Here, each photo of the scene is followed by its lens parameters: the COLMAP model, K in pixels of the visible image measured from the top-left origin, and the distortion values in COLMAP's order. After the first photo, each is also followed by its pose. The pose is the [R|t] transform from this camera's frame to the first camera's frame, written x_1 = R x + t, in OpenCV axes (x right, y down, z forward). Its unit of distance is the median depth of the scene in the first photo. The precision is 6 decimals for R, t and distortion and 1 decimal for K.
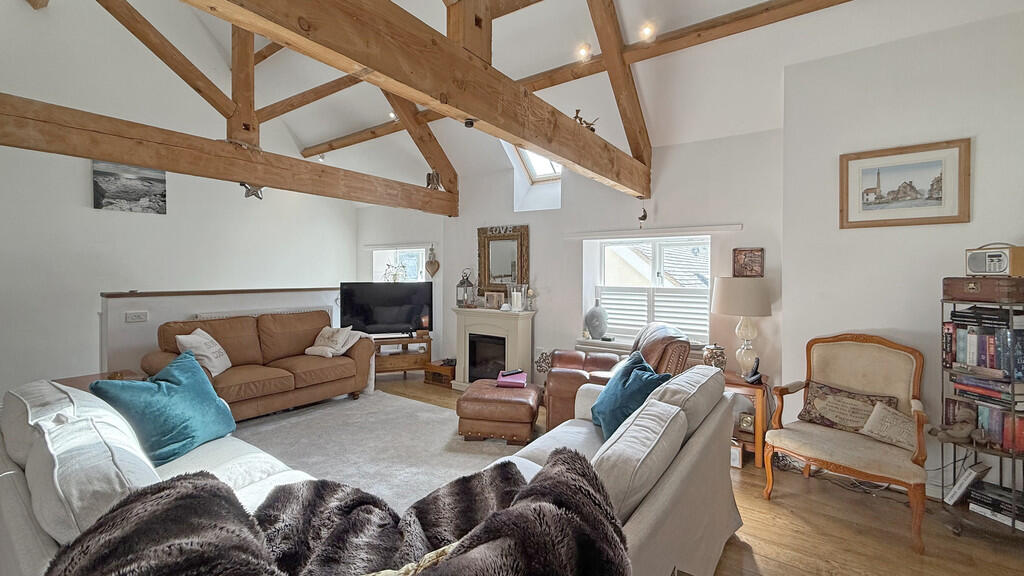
lens RADIAL K [[419.6, 0, 516.7], [0, 419.6, 281.9], [0, 0, 1]] dist [-0.000455, -0.000107]
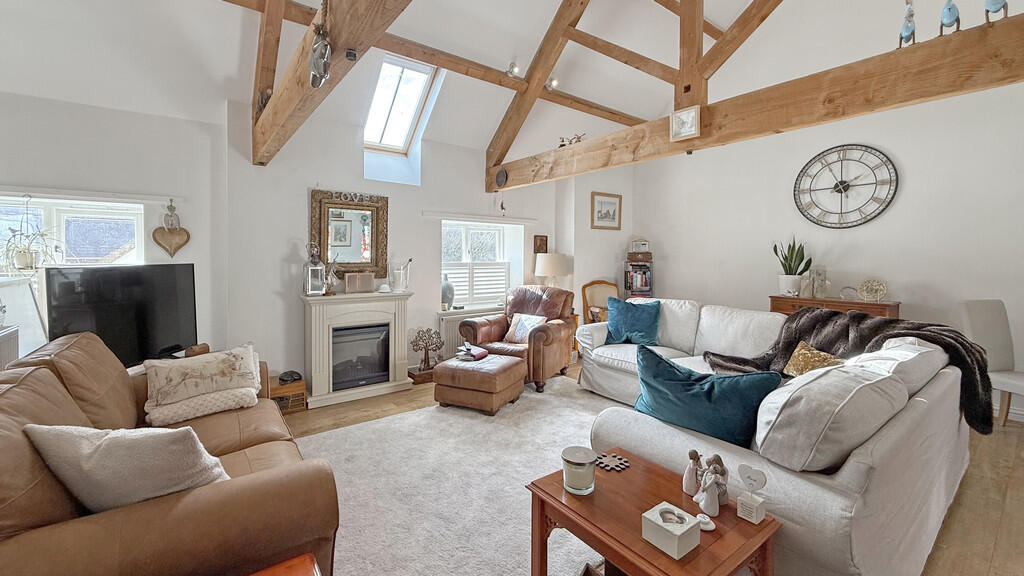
lens RADIAL K [[419.6, 0, 513.5], [0, 419.6, 286.2], [0, 0, 1]] dist [-0.000455, -0.000107]
pose [[0.296436, -0.074891, 0.952112, -1.256192], [0.017925, 0.997181, 0.072856, -0.006546], [-0.954884, -0.004530, 0.296943, 0.759476]]
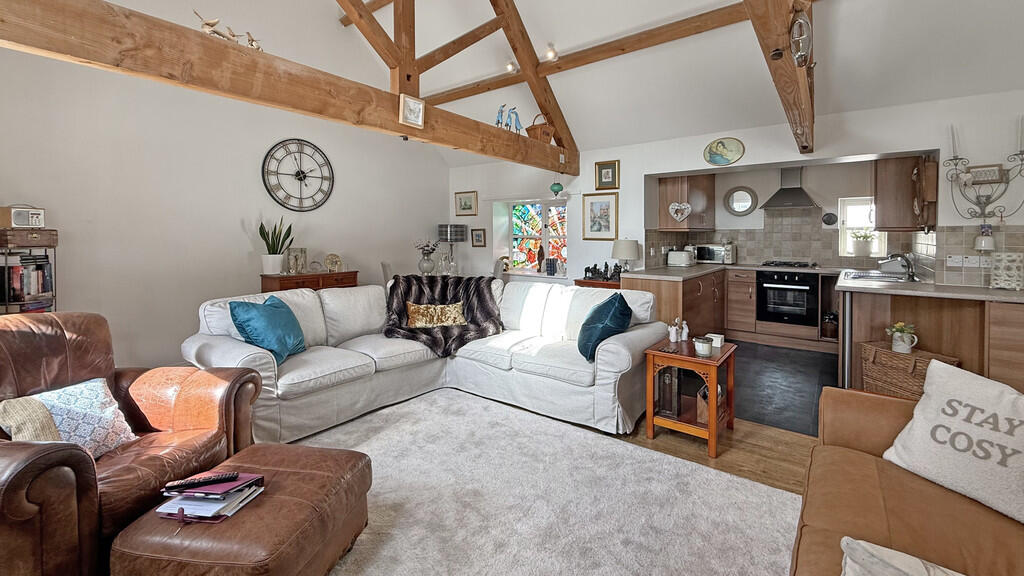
lens RADIAL K [[419.6, 0, 508.8], [0, 419.6, 285.2], [0, 0, 1]] dist [-0.000455, -0.000107]
pose [[-0.999436, -0.011471, 0.031573, -0.407301], [-0.006955, 0.990184, 0.139594, -0.027748], [-0.032864, 0.139296, -0.989705, 1.811161]]
